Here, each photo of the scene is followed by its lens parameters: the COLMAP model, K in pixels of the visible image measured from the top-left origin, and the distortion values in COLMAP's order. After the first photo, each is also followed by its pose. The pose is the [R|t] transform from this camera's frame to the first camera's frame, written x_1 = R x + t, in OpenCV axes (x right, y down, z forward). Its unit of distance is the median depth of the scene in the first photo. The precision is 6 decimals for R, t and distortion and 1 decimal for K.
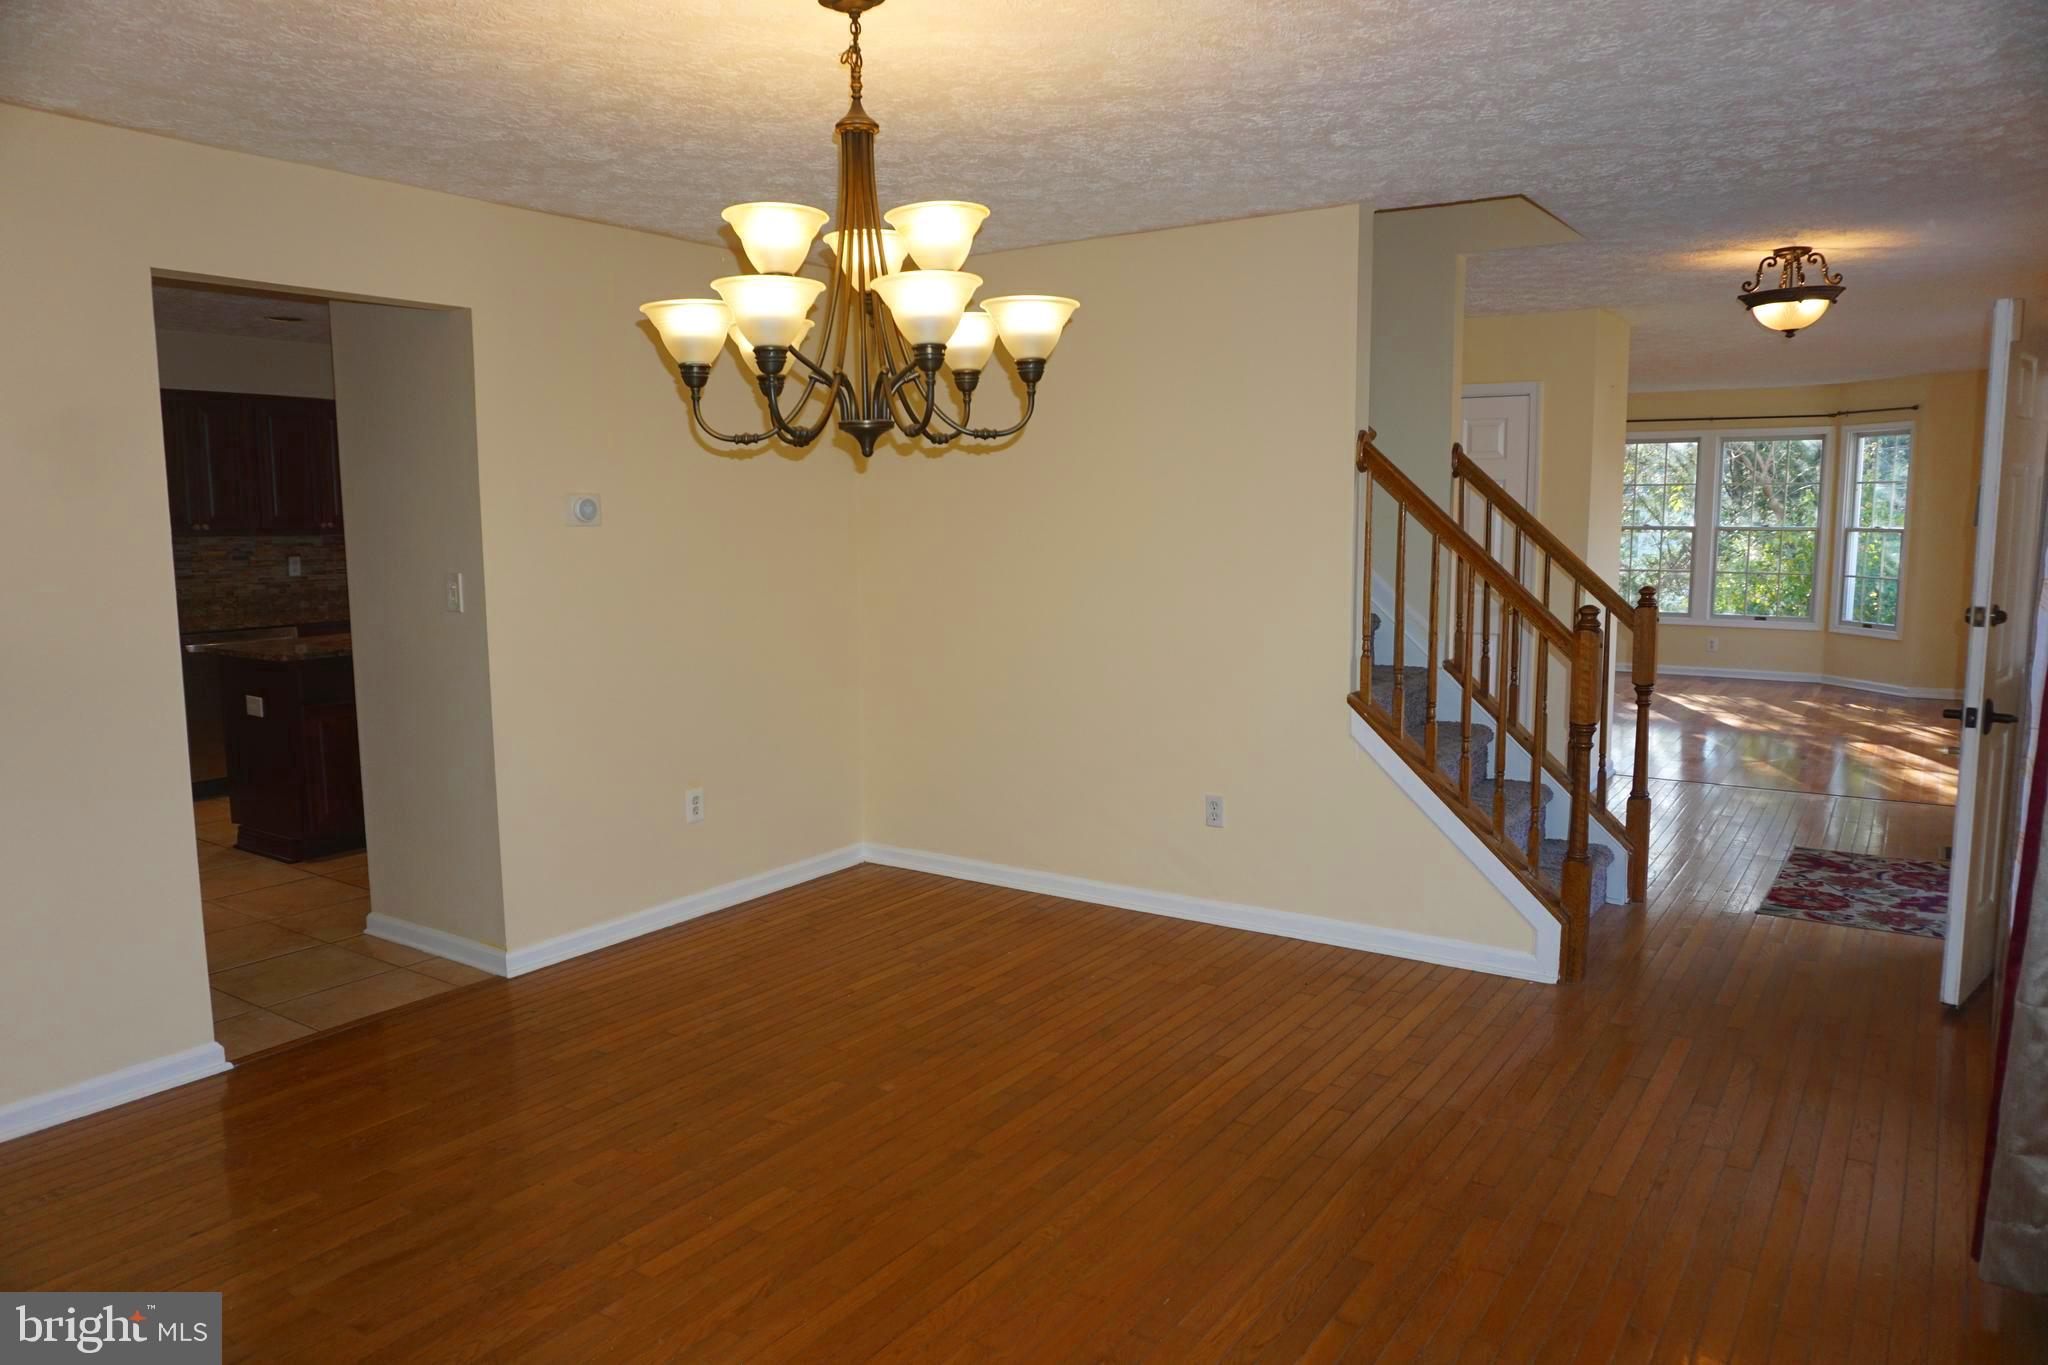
lens RADIAL K [[1380.7, 0, 1011.9], [0, 1380.7, 685.7], [0, 0, 1]] dist [-0.045200, 0.022780]
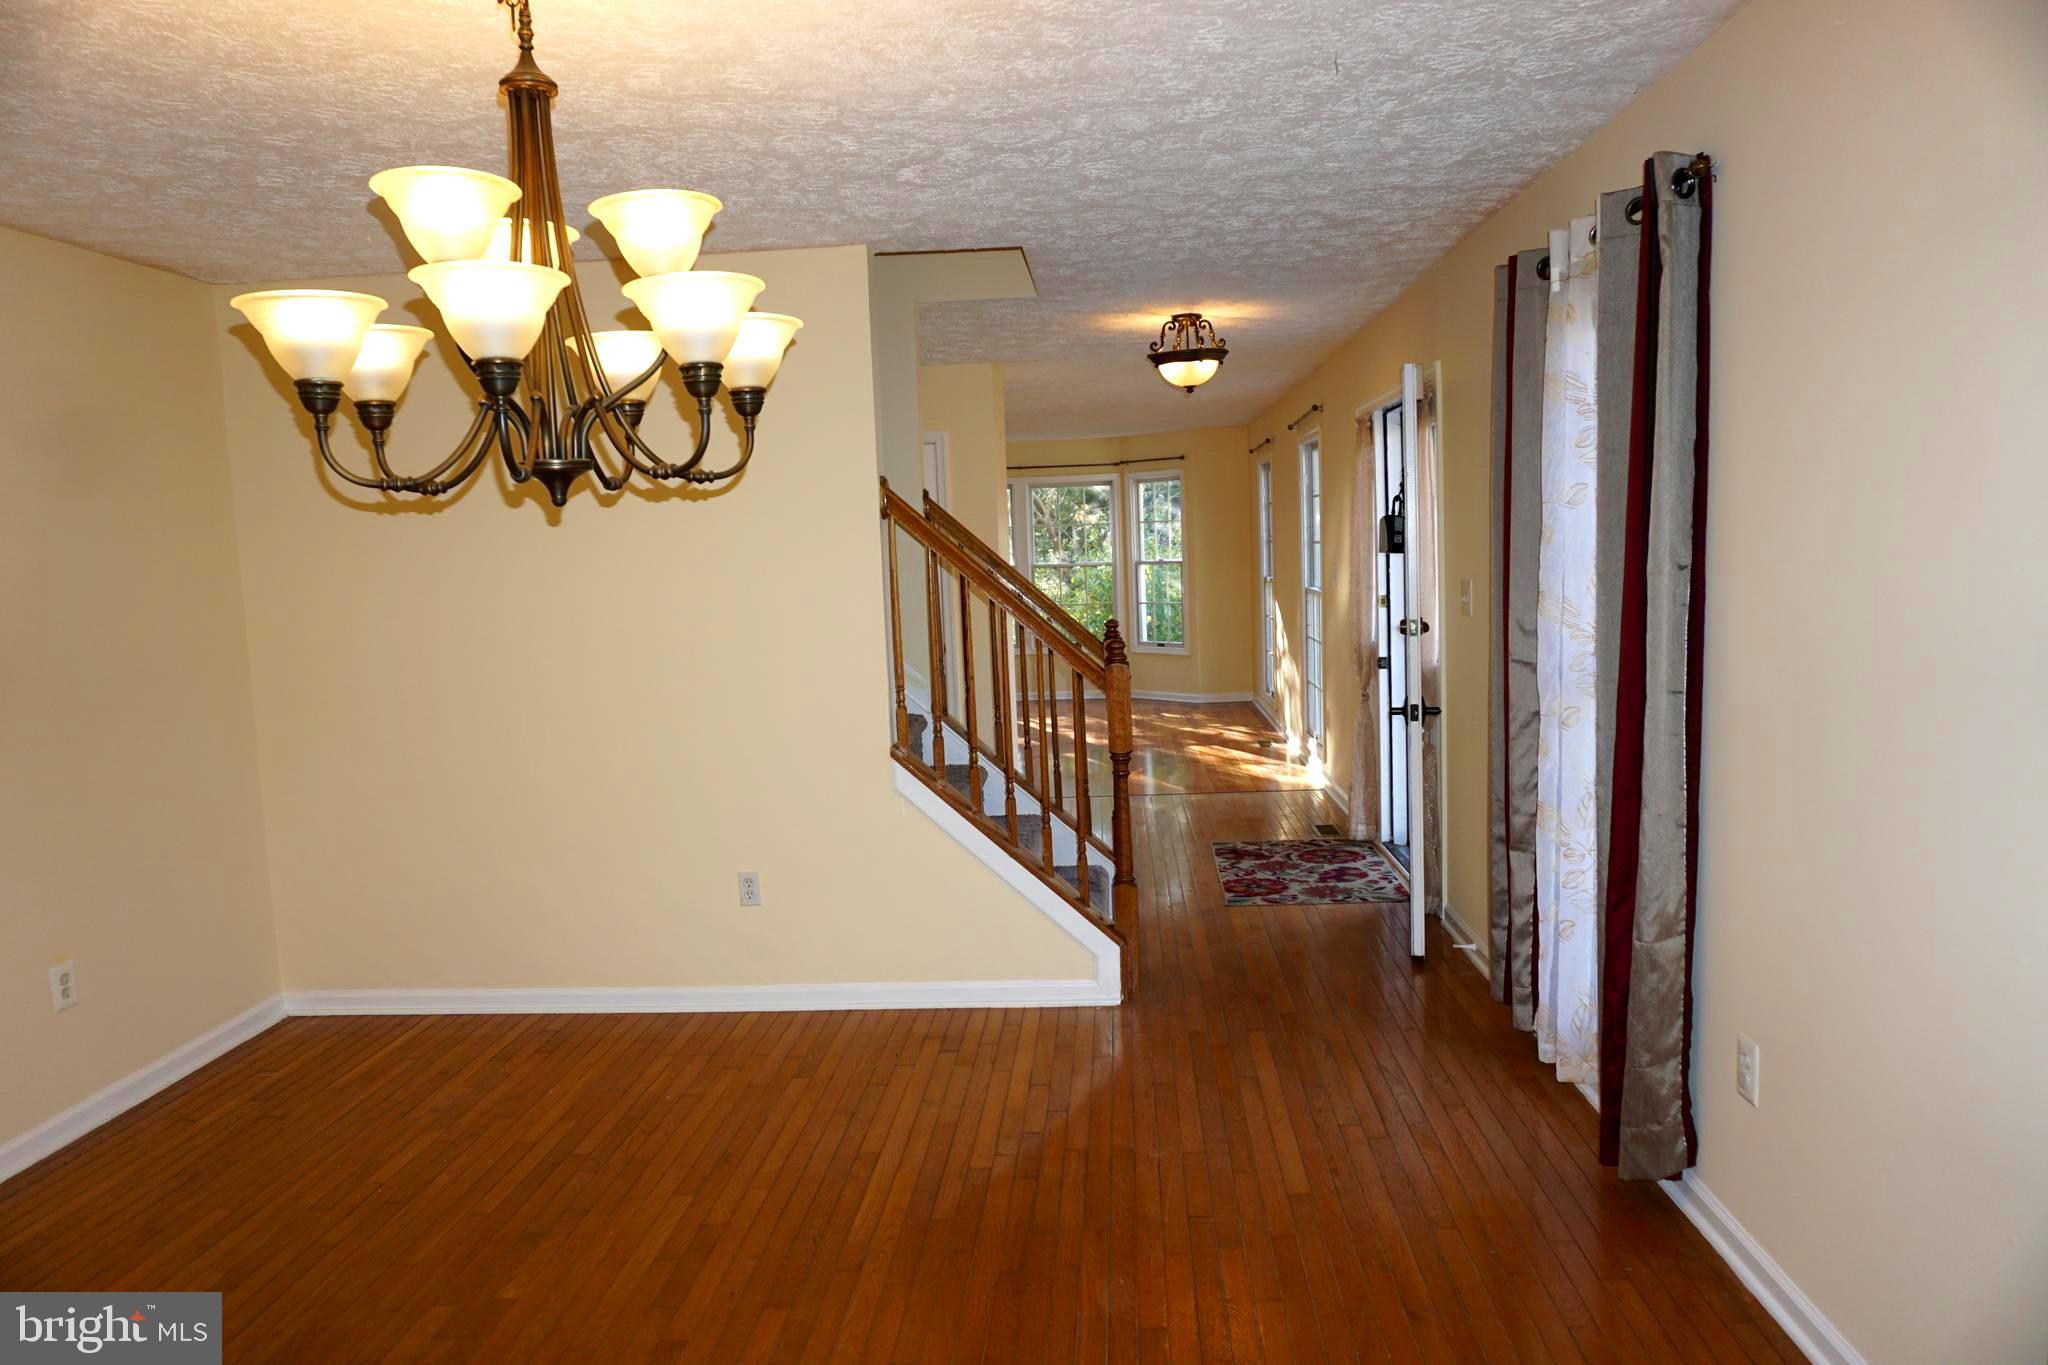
lens RADIAL K [[1380.7, 0, 1025.7], [0, 1380.7, 690.4], [0, 0, 1]] dist [-0.045200, 0.022780]
pose [[0.855380, -0.080064, 0.511776, -0.162048], [0.097870, 0.995168, -0.007892, -0.016371], [-0.508671, 0.056838, 0.859083, 0.112140]]
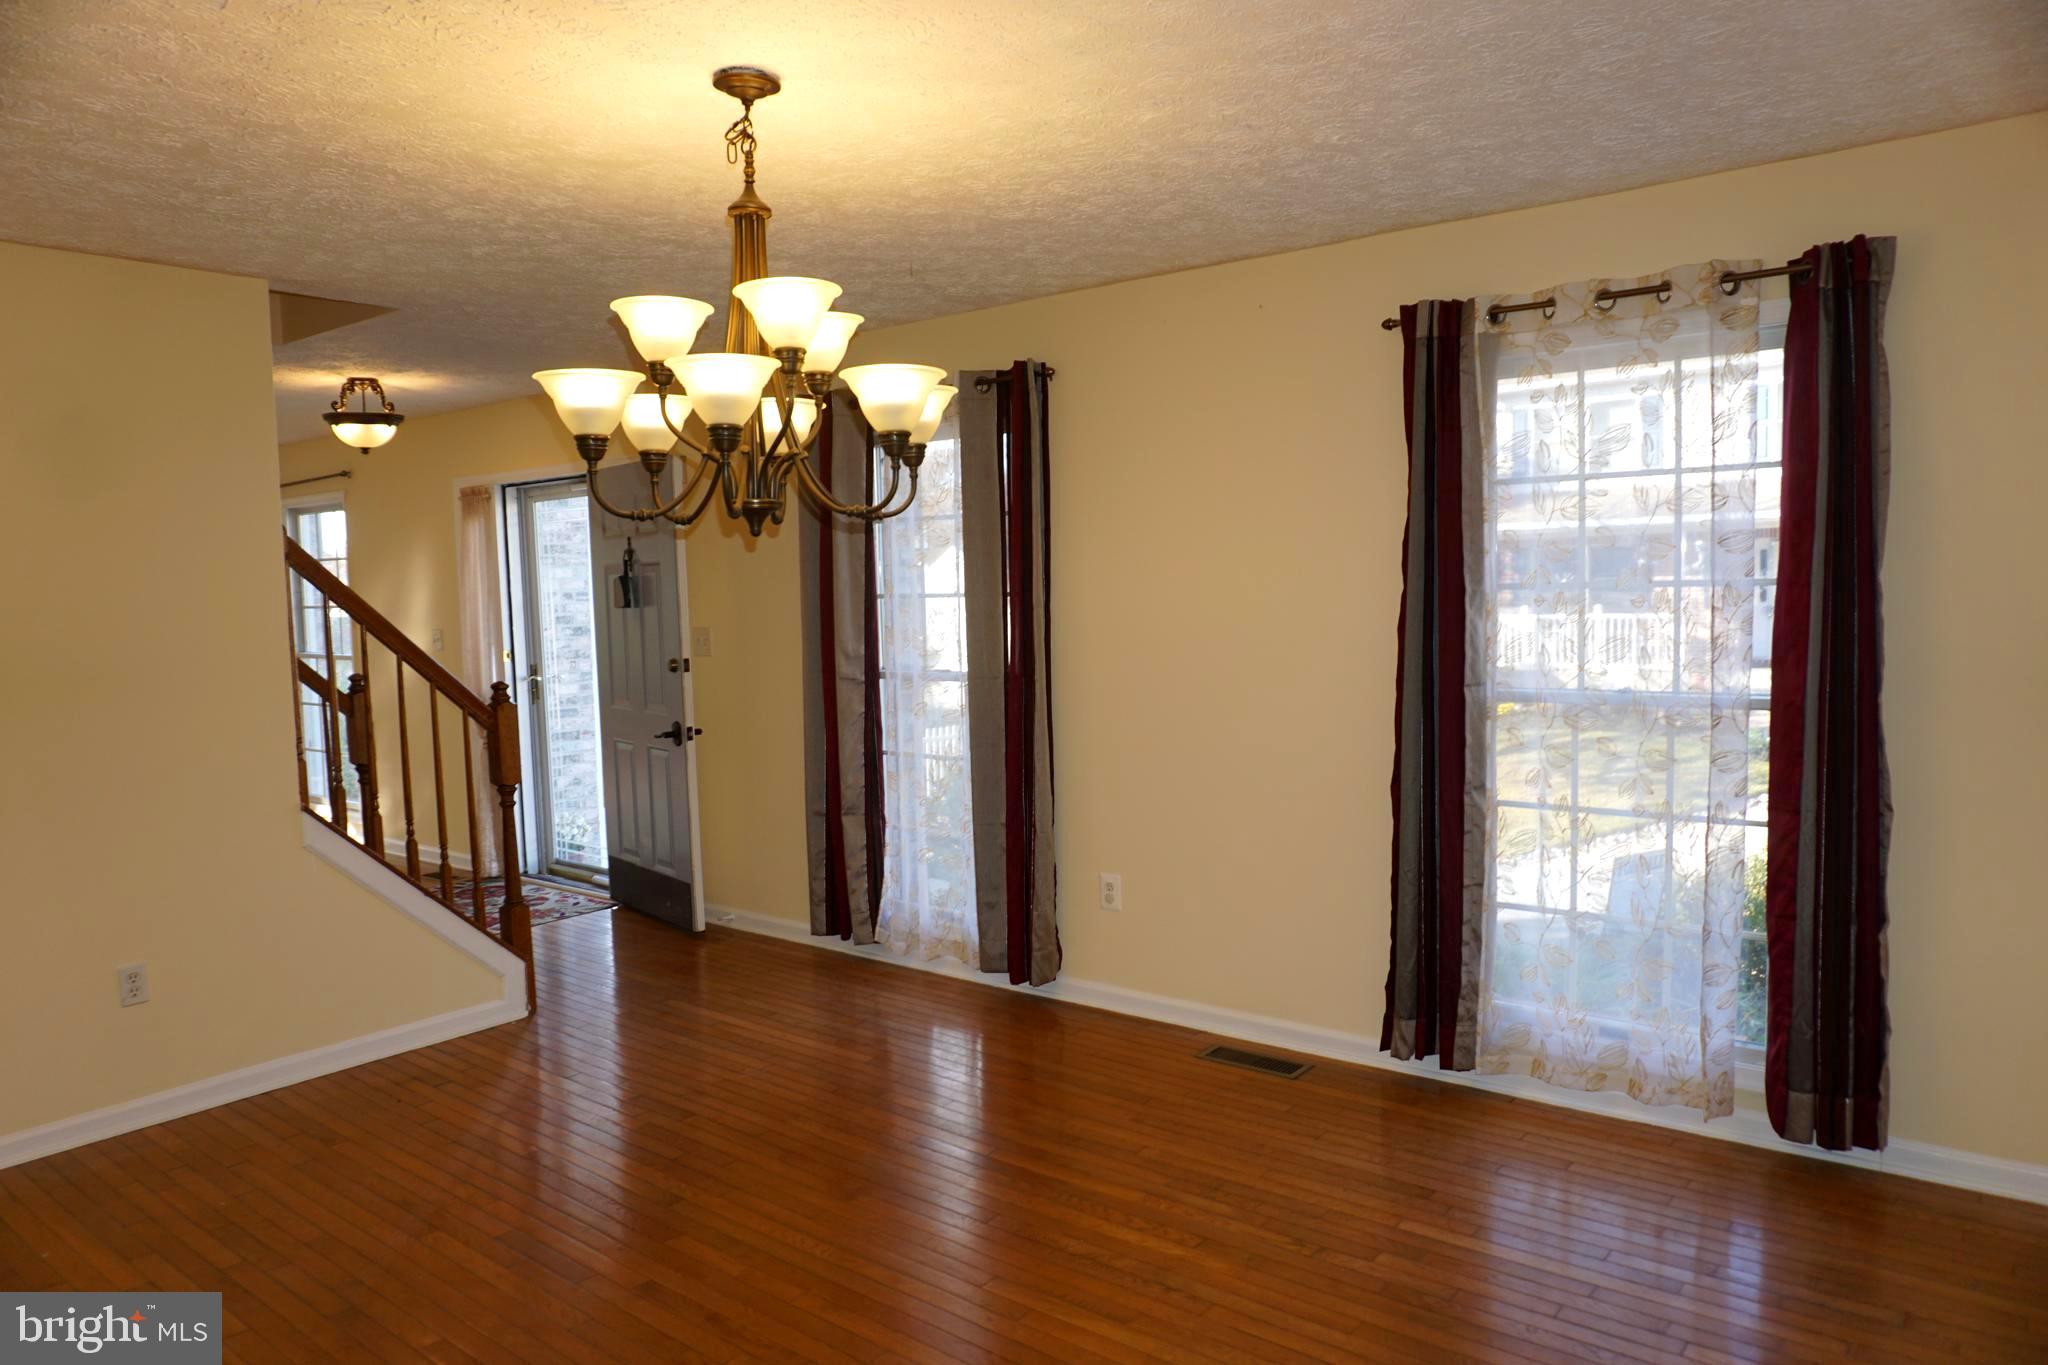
lens RADIAL K [[1380.7, 0, 1024.7], [0, 1380.7, 676.6], [0, 0, 1]] dist [-0.045200, 0.022780]
pose [[0.062351, -0.065025, 0.995934, -0.616149], [0.153020, 0.986700, 0.054842, -0.051377], [-0.986254, 0.148978, 0.071472, 0.426066]]
